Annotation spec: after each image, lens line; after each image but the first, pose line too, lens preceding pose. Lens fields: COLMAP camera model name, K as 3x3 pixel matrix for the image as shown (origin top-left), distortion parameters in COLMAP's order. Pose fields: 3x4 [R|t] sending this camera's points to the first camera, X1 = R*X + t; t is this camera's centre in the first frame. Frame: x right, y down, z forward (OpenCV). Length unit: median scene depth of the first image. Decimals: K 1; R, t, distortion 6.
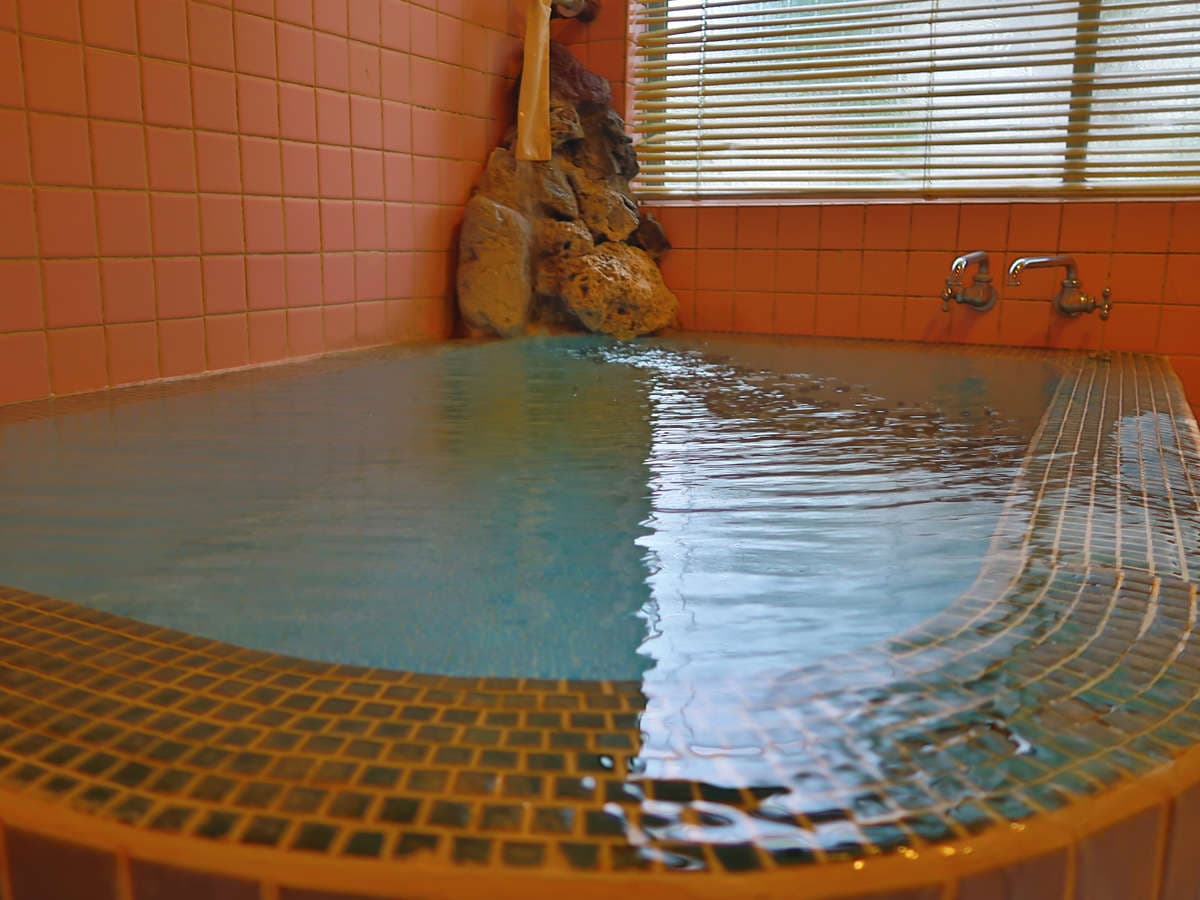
lens RADIAL K [[1001.0, 0, 577.1], [0, 1001.0, 442.9], [0, 0, 1]] dist [-0.008857, 0.000568]
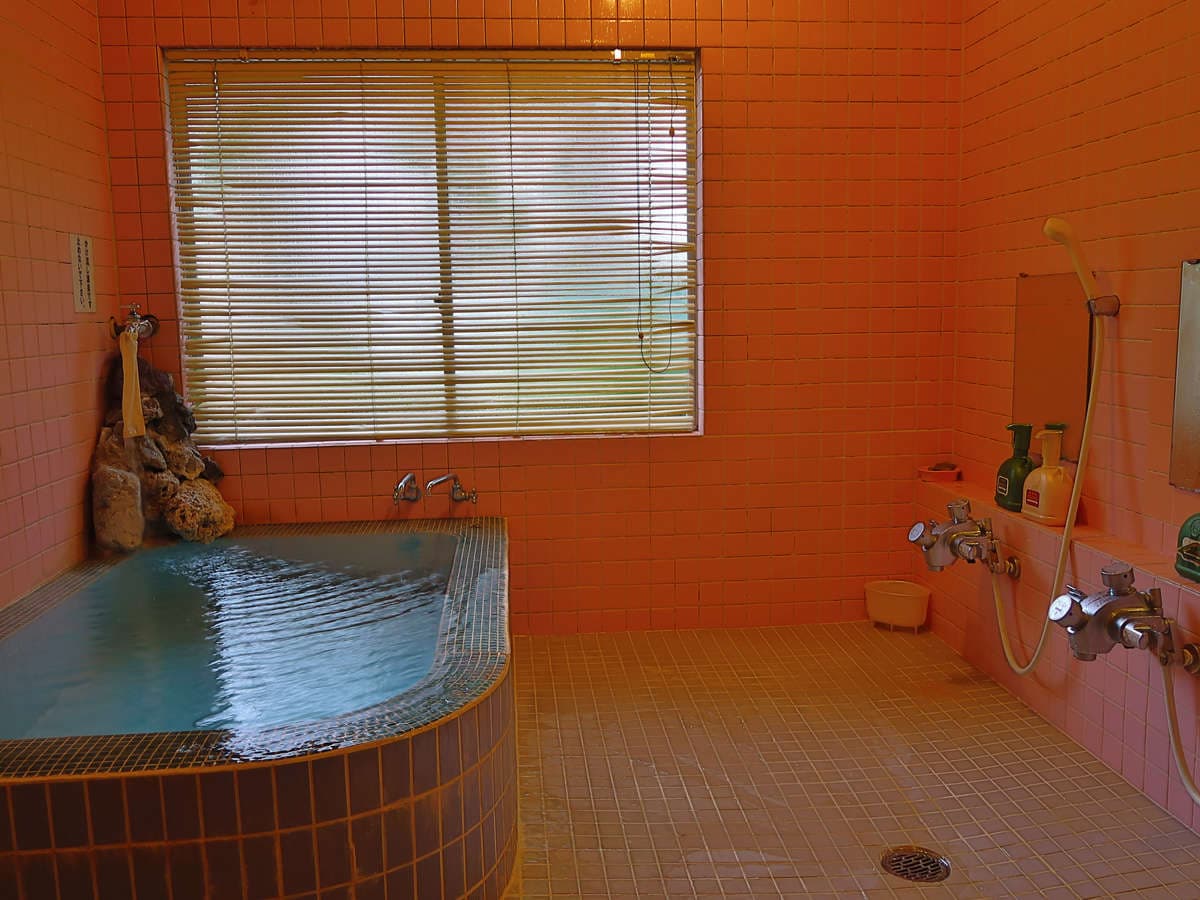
lens RADIAL K [[1001.0, 0, 577.1], [0, 1001.0, 442.9], [0, 0, 1]] dist [-0.008857, 0.000568]
pose [[0.846627, -0.091154, 0.524321, -0.278461], [0.128151, 0.991150, -0.034614, -0.130922], [-0.516526, 0.096498, 0.850817, -0.684687]]
